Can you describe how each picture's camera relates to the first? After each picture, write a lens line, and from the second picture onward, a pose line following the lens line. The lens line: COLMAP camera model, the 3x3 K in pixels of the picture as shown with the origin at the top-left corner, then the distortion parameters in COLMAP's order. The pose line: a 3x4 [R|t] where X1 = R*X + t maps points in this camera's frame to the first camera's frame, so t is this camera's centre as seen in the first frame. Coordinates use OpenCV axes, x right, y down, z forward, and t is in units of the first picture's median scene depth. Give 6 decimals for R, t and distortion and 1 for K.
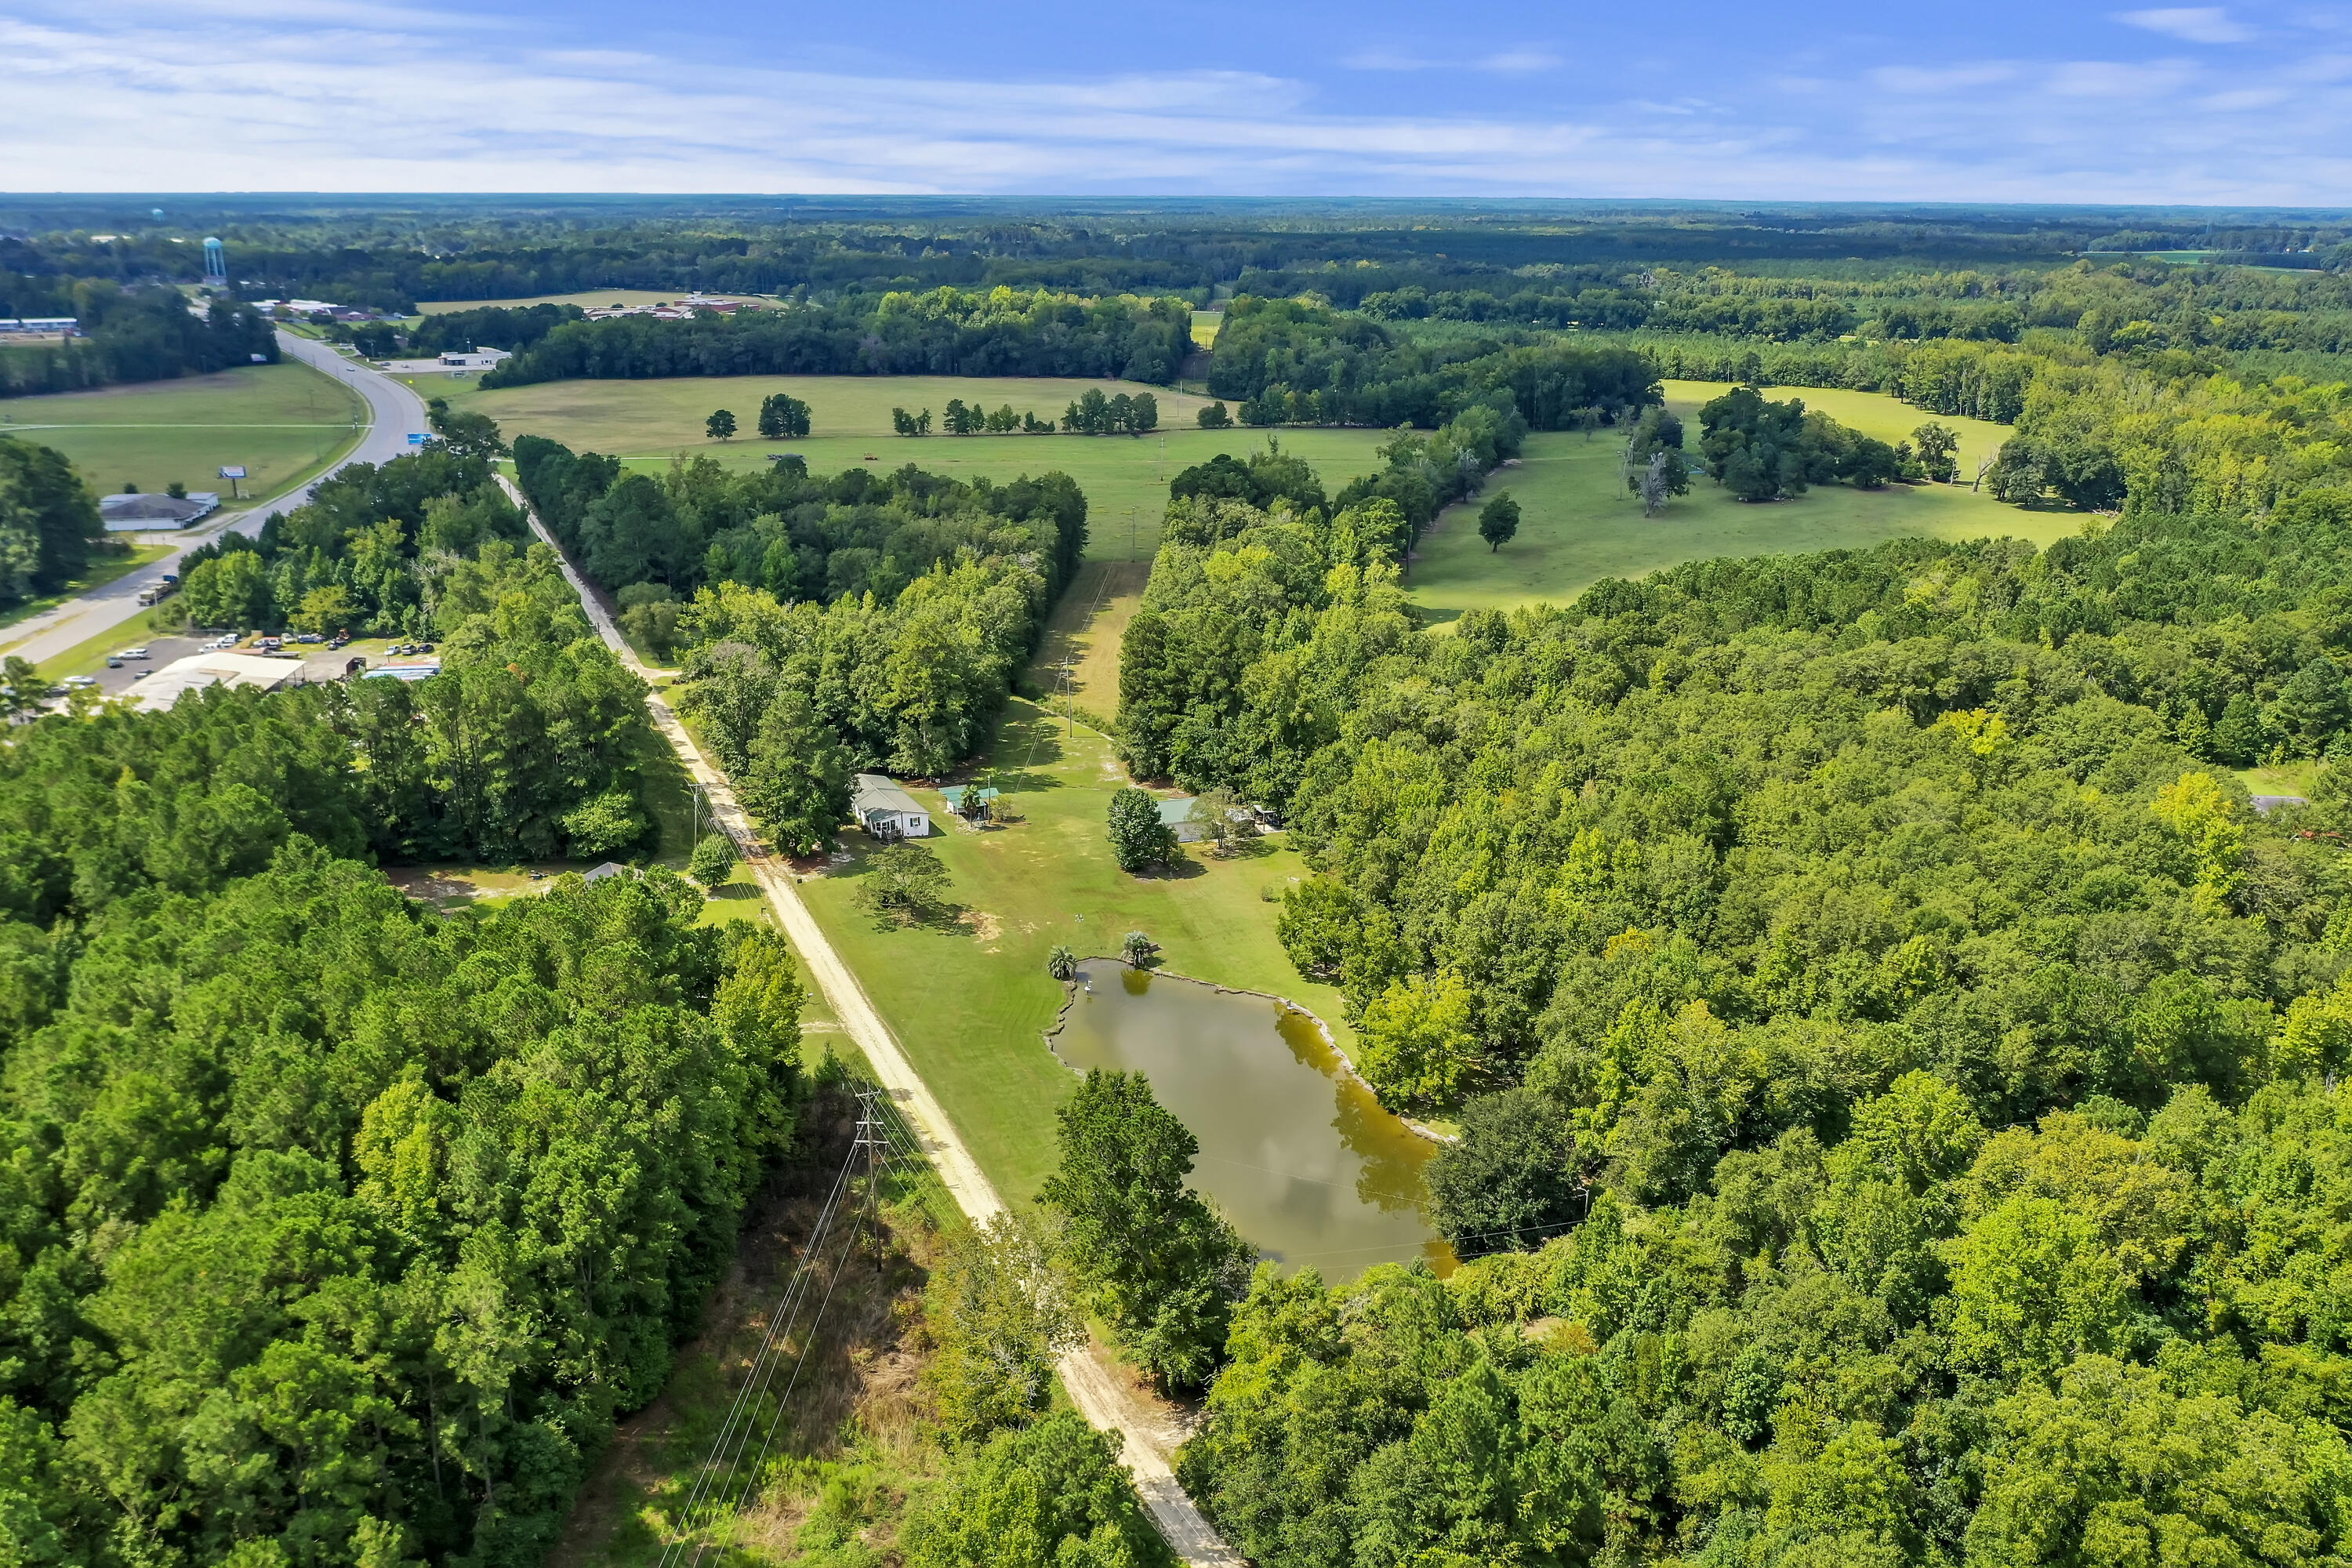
lens RADIAL K [[1893.4, 0, 1169.2], [0, 1893.4, 774.3], [0, 0, 1]] dist [-0.000246, -0.000063]
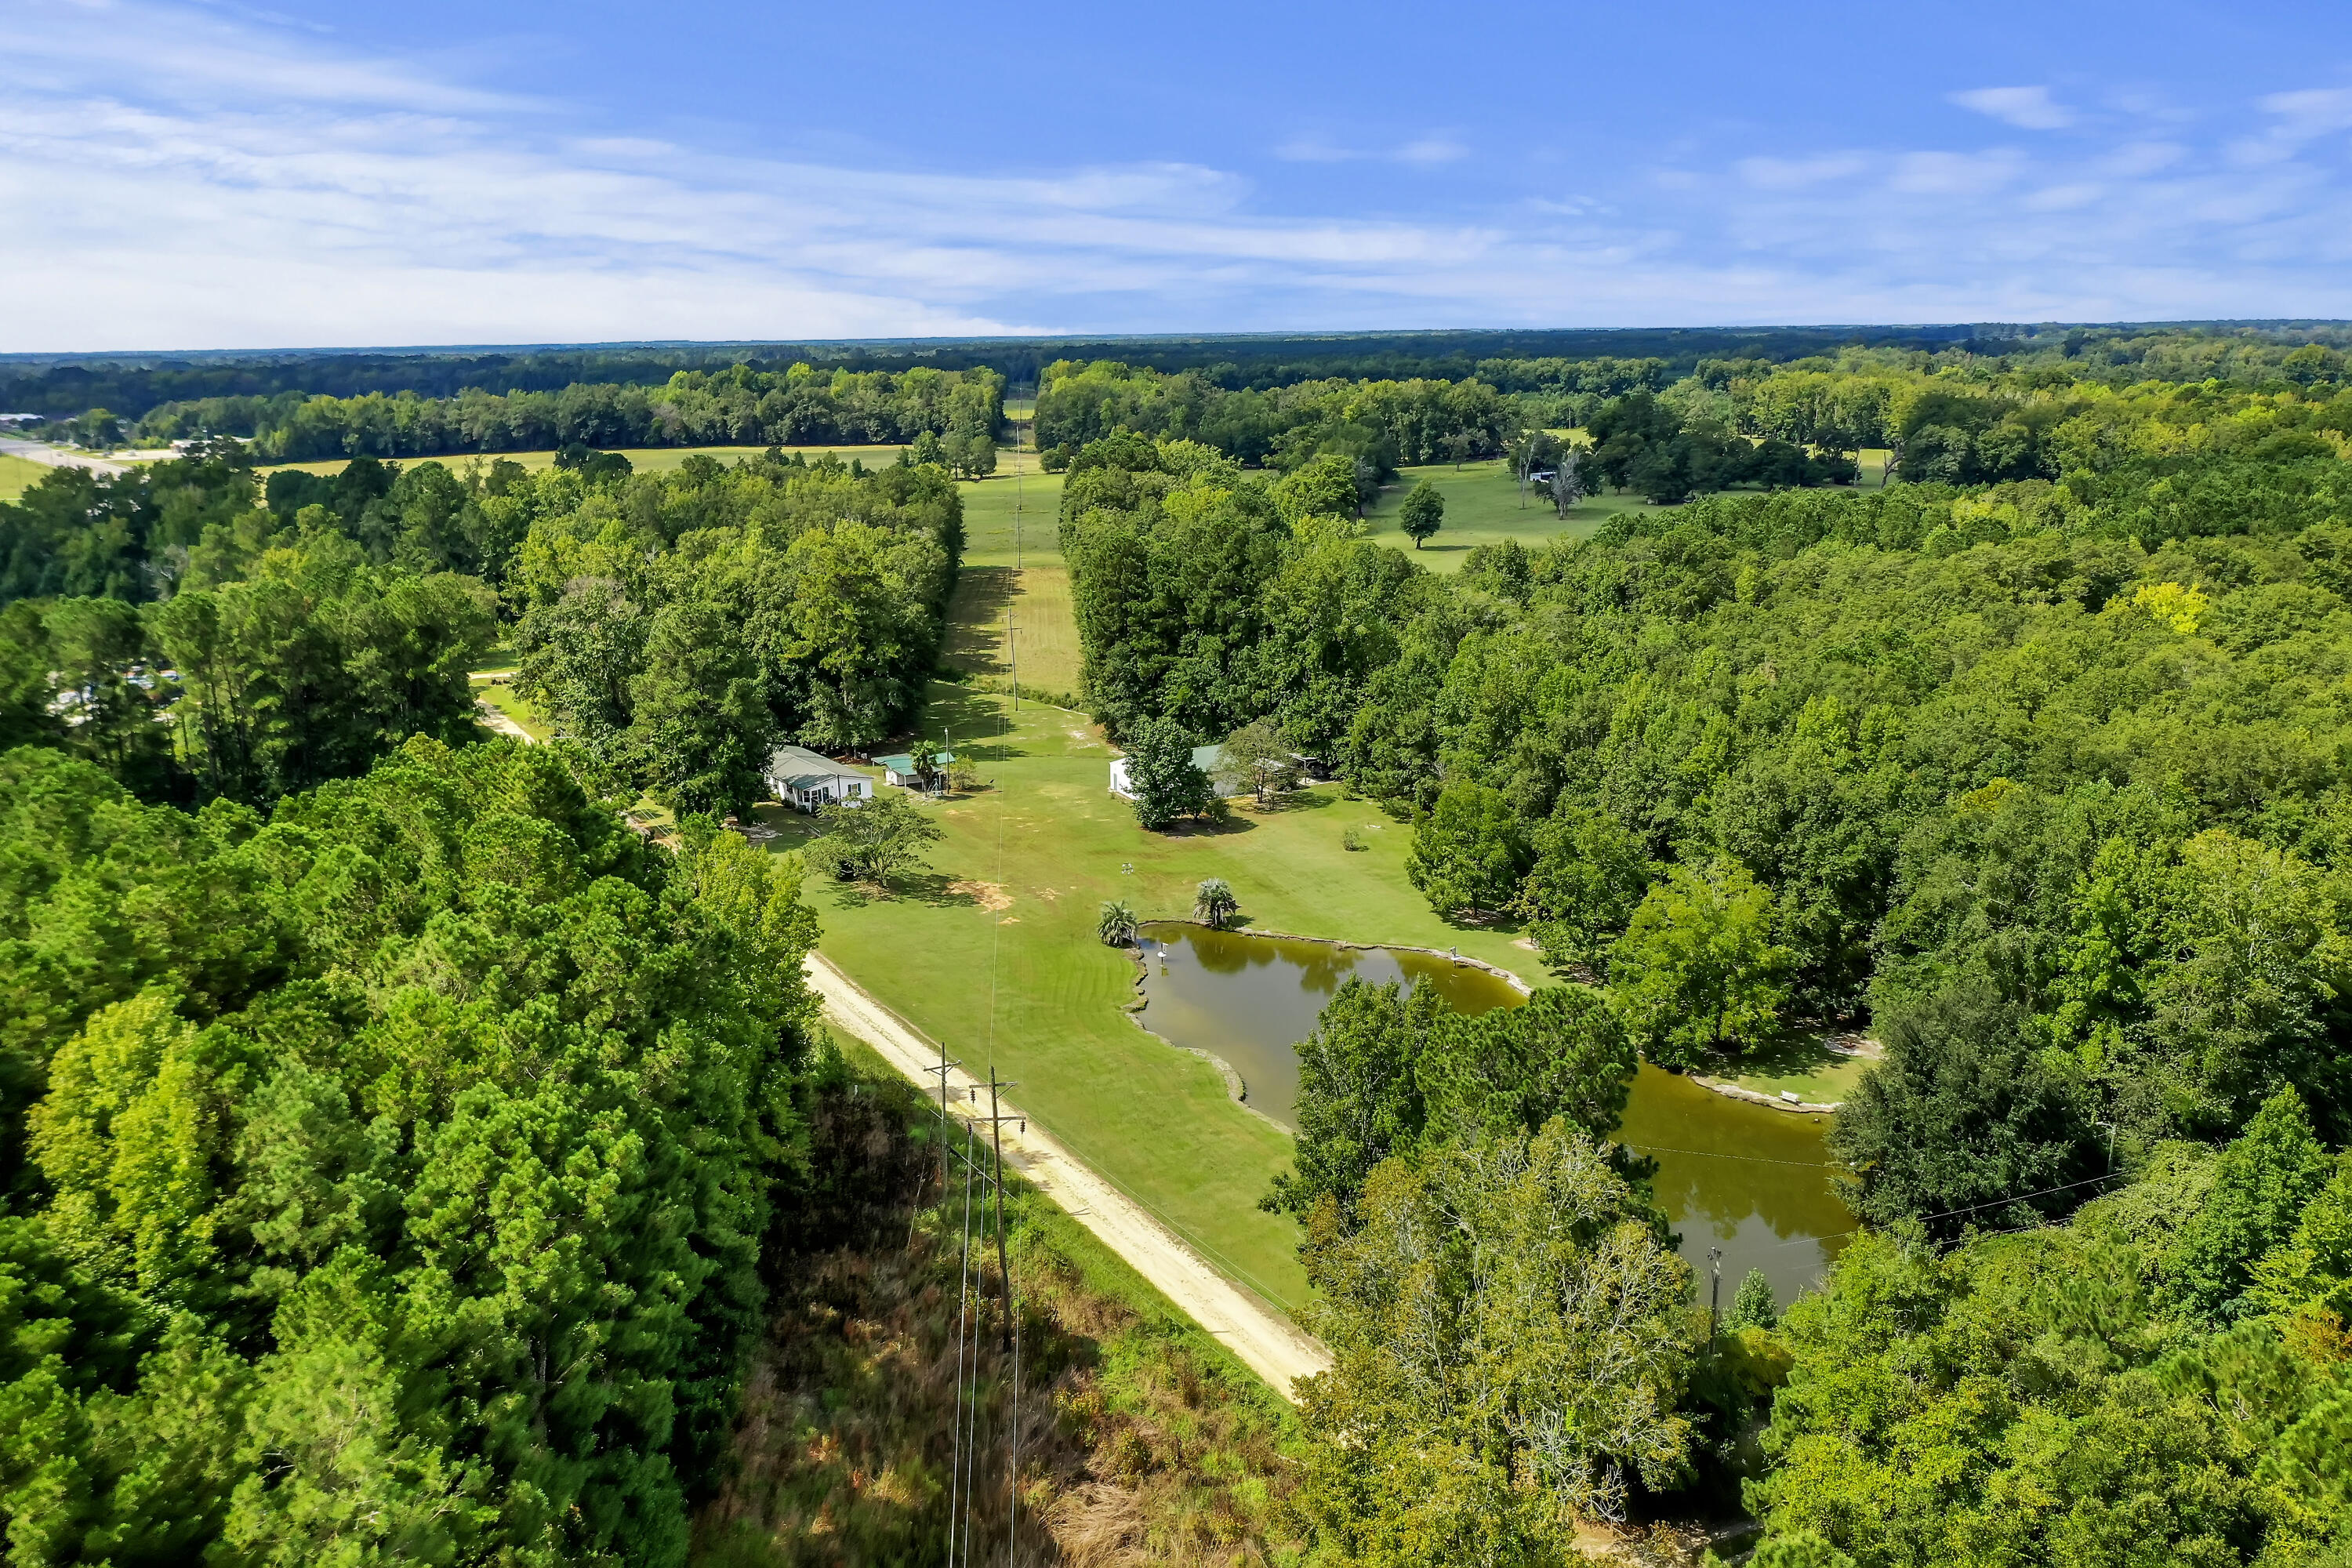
lens RADIAL K [[1883.8, 0, 1176.0], [0, 1883.8, 784.0], [0, 0, 1]] dist [-0.005077, -0.005745]
pose [[0.991396, -0.049317, 0.121252, -0.153267], [0.057322, 0.996338, -0.063448, 0.120671], [-0.117679, 0.069852, 0.990592, 0.382188]]
